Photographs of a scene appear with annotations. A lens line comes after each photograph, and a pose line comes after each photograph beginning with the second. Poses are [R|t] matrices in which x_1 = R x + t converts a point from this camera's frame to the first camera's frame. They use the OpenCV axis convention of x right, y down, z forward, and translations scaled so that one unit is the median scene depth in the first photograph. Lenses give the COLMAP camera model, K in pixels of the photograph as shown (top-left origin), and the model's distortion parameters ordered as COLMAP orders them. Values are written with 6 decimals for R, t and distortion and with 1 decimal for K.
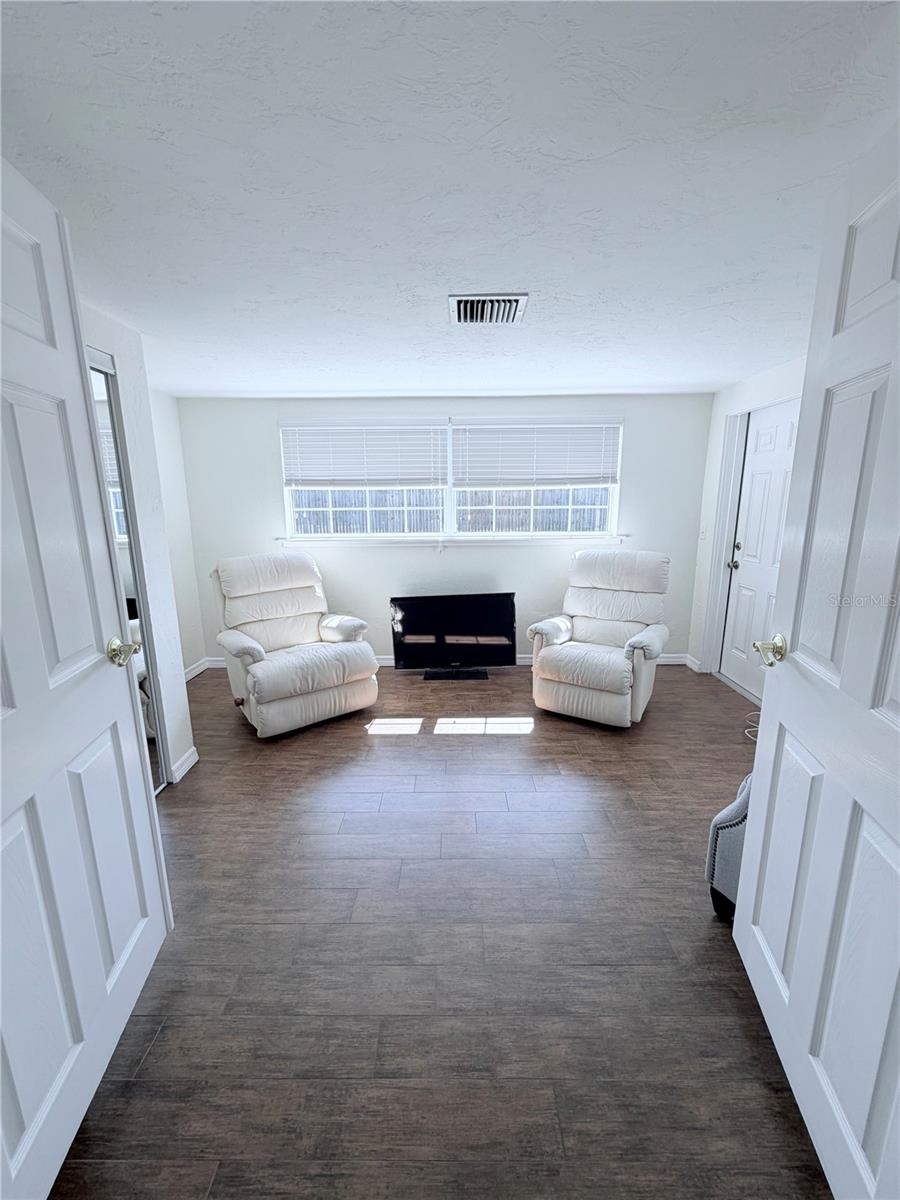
lens RADIAL K [[481.0, 0, 450.0], [0, 481.0, 593.9], [0, 0, 1]] dist [0.001106, 0.000132]
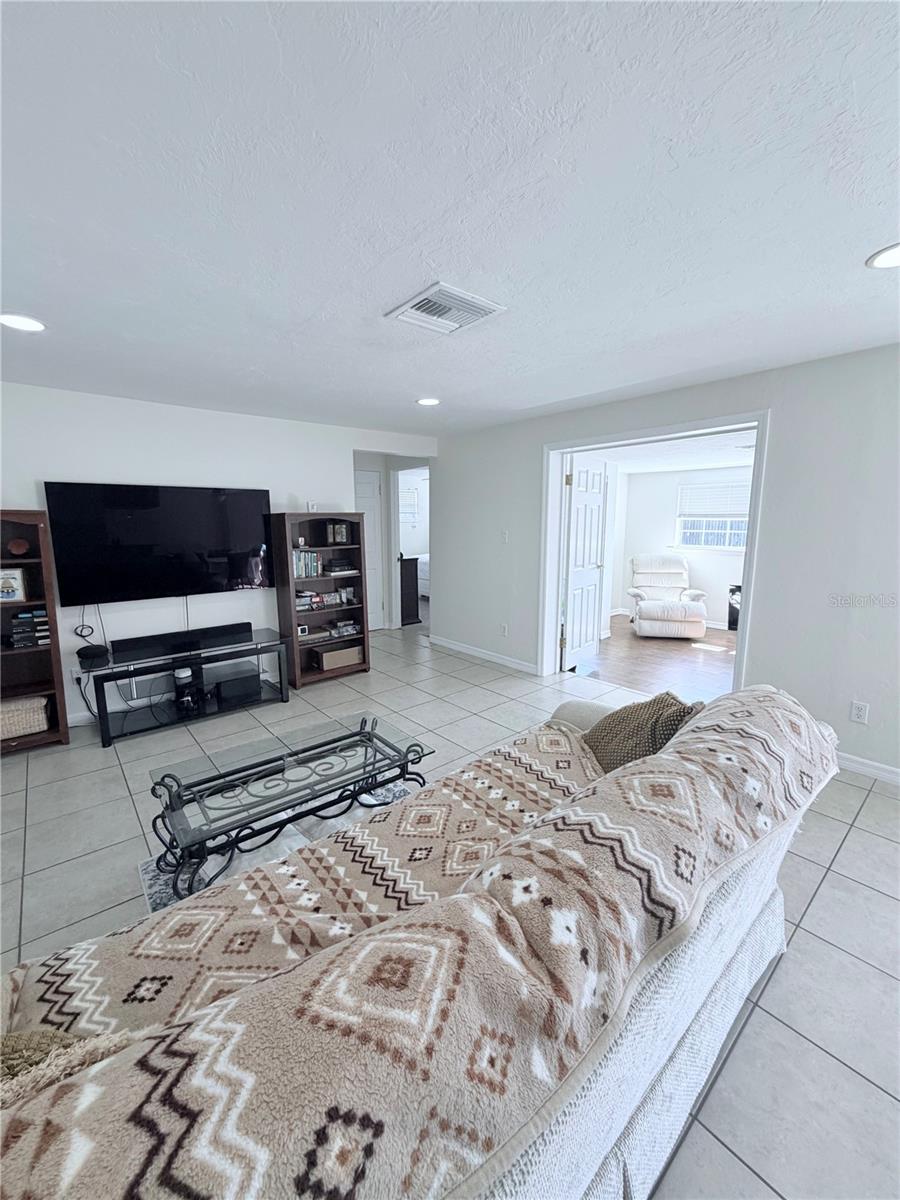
lens RADIAL K [[481.0, 0, 443.9], [0, 481.0, 593.5], [0, 0, 1]] dist [0.001106, 0.000132]
pose [[0.651959, 0.110837, -0.750110, 0.508663], [-0.148524, 0.988763, 0.017011, 0.165815], [0.743566, 0.100319, 0.661094, -0.875102]]
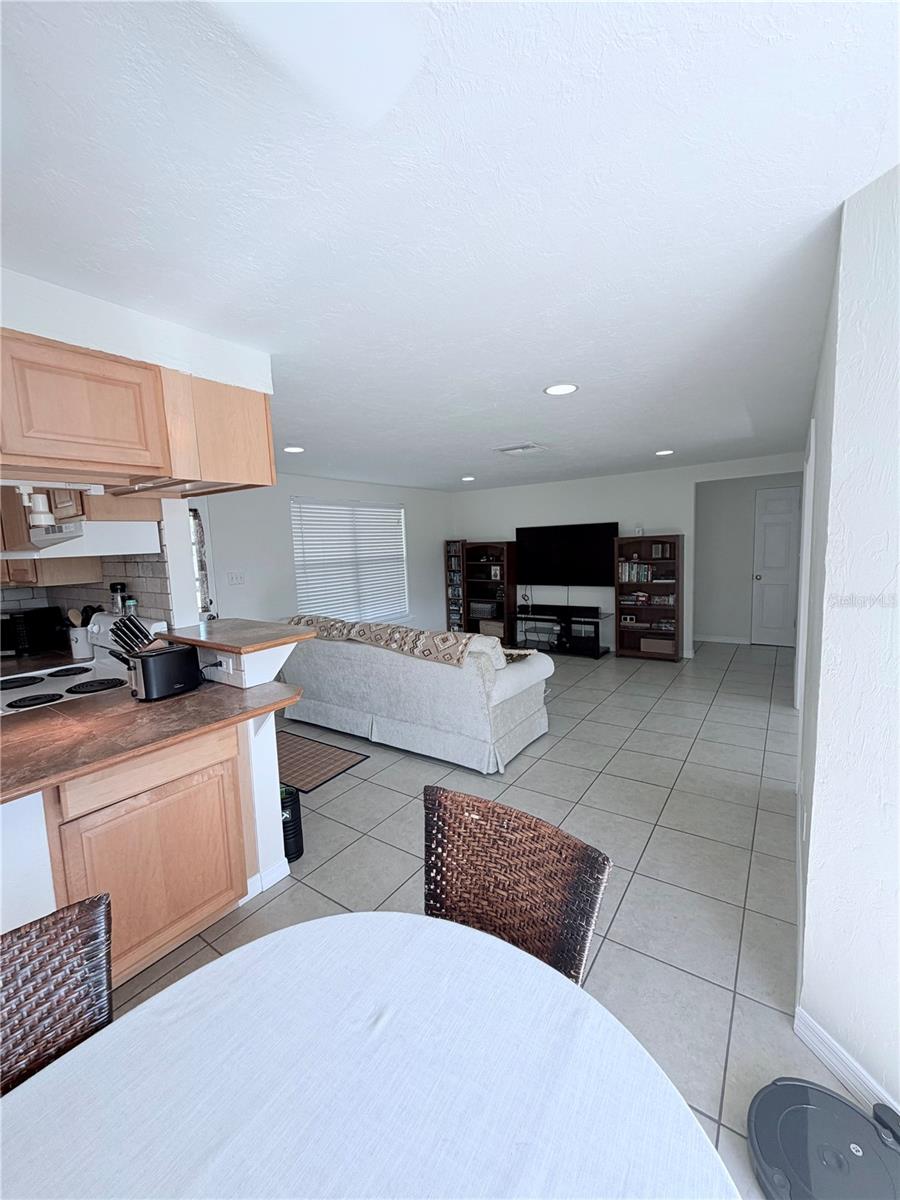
lens RADIAL K [[481.0, 0, 448.6], [0, 481.0, 596.2], [0, 0, 1]] dist [0.001106, 0.000132]
pose [[-0.565554, 0.119718, -0.815976, 1.155824], [-0.123939, 0.965834, 0.227606, -0.061921], [0.815345, 0.229855, -0.531394, 0.048117]]
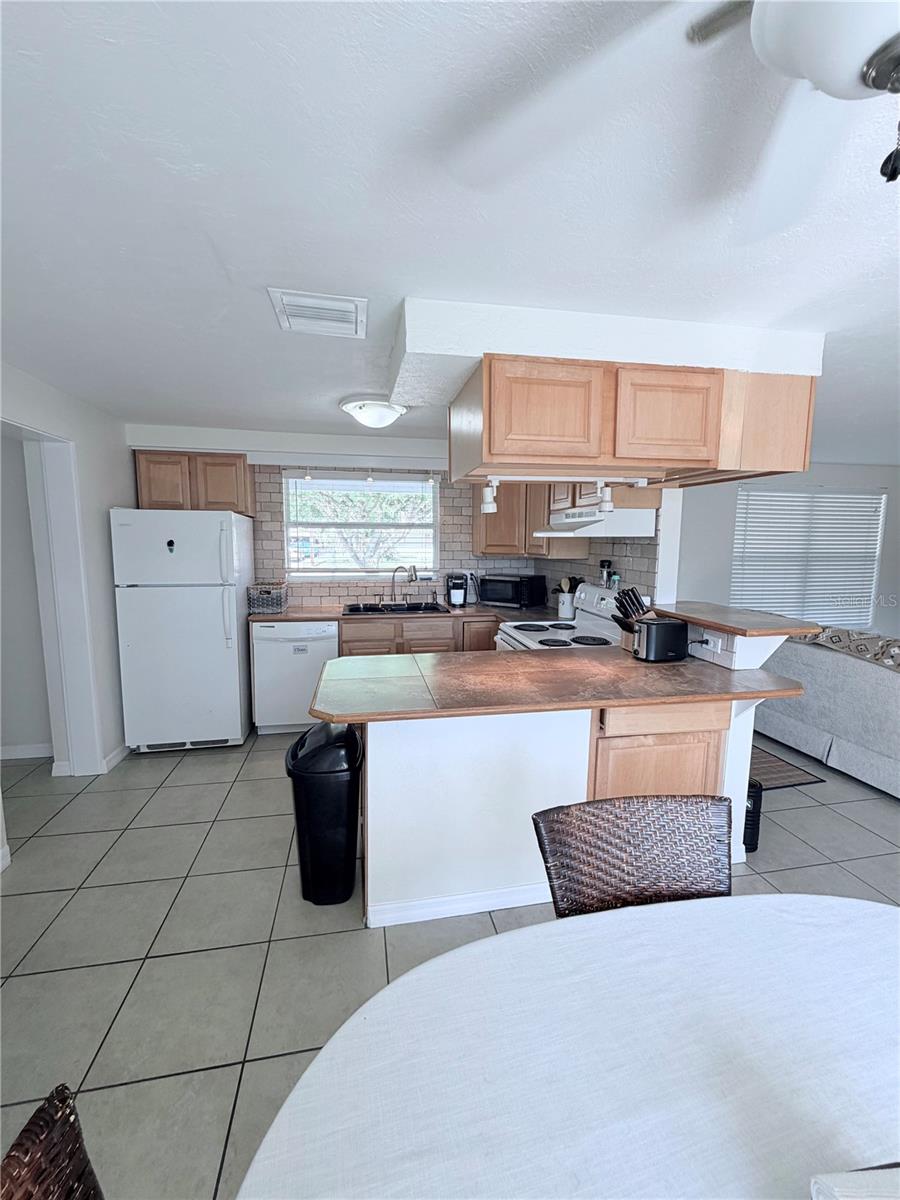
lens RADIAL K [[481.0, 0, 445.6], [0, 481.0, 596.8], [0, 0, 1]] dist [0.001106, 0.000132]
pose [[-0.978727, 0.025987, -0.203513, 1.315456], [-0.040175, 0.948466, 0.314321, -0.053834], [0.201194, 0.315811, -0.927246, 0.022310]]
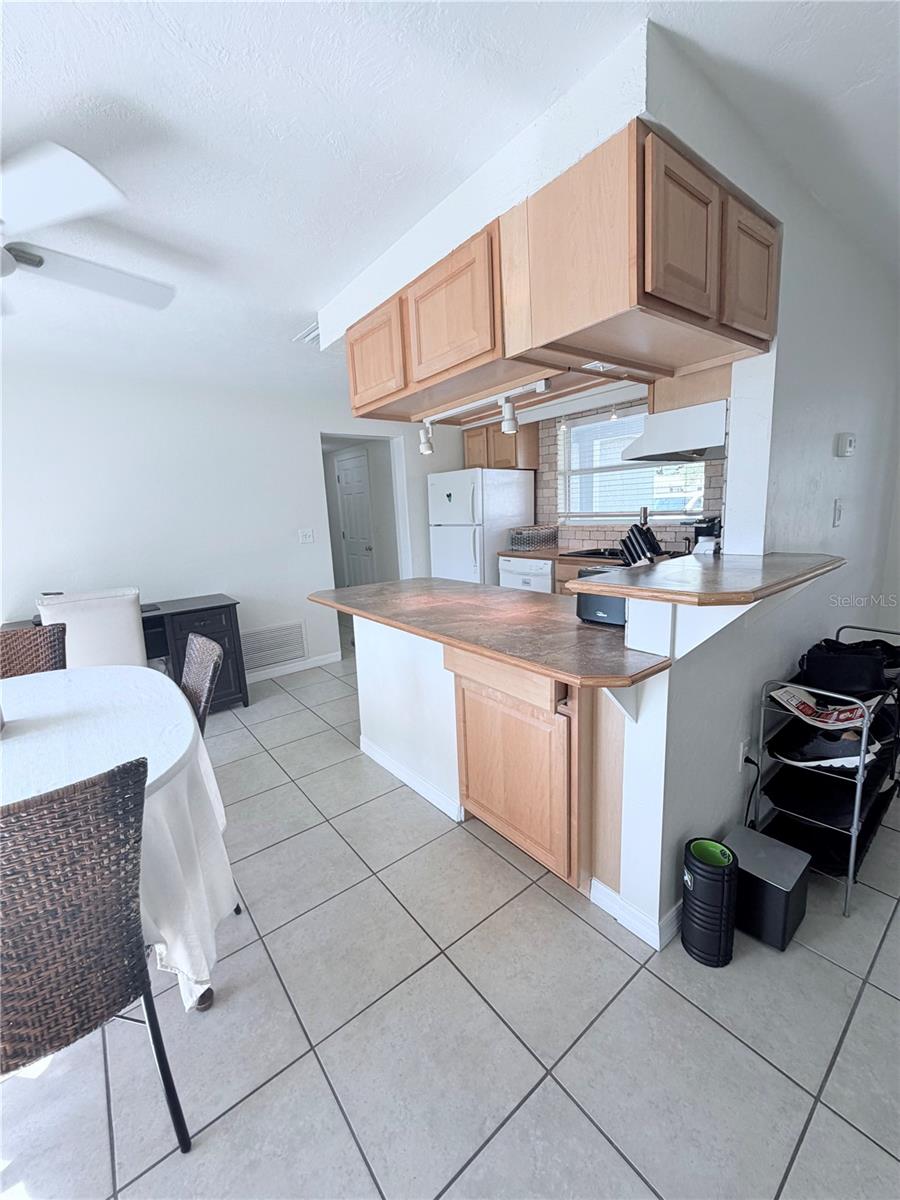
lens RADIAL K [[481.0, 0, 446.5], [0, 481.0, 596.9], [0, 0, 1]] dist [0.001106, 0.000132]
pose [[-0.627474, -0.104555, 0.771586, 0.603007], [0.211198, 0.930941, 0.297901, 0.023570], [-0.749448, 0.349882, -0.562059, -0.122726]]
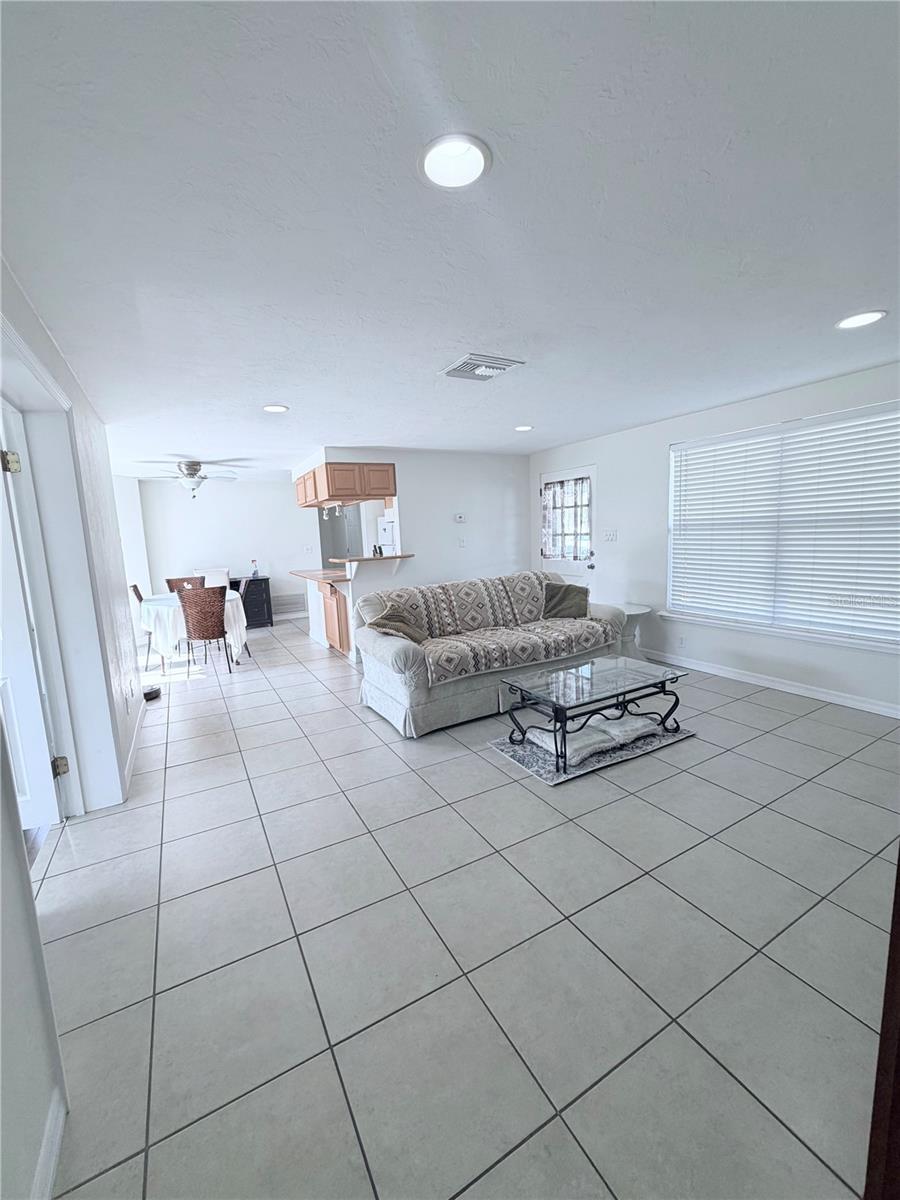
lens RADIAL K [[481.0, 0, 447.5], [0, 481.0, 601.3], [0, 0, 1]] dist [0.001106, 0.000132]
pose [[-0.502198, -0.093746, 0.859656, -0.635845], [0.224657, 0.945829, 0.234385, -0.000554], [-0.835060, 0.310835, -0.453933, -0.002262]]
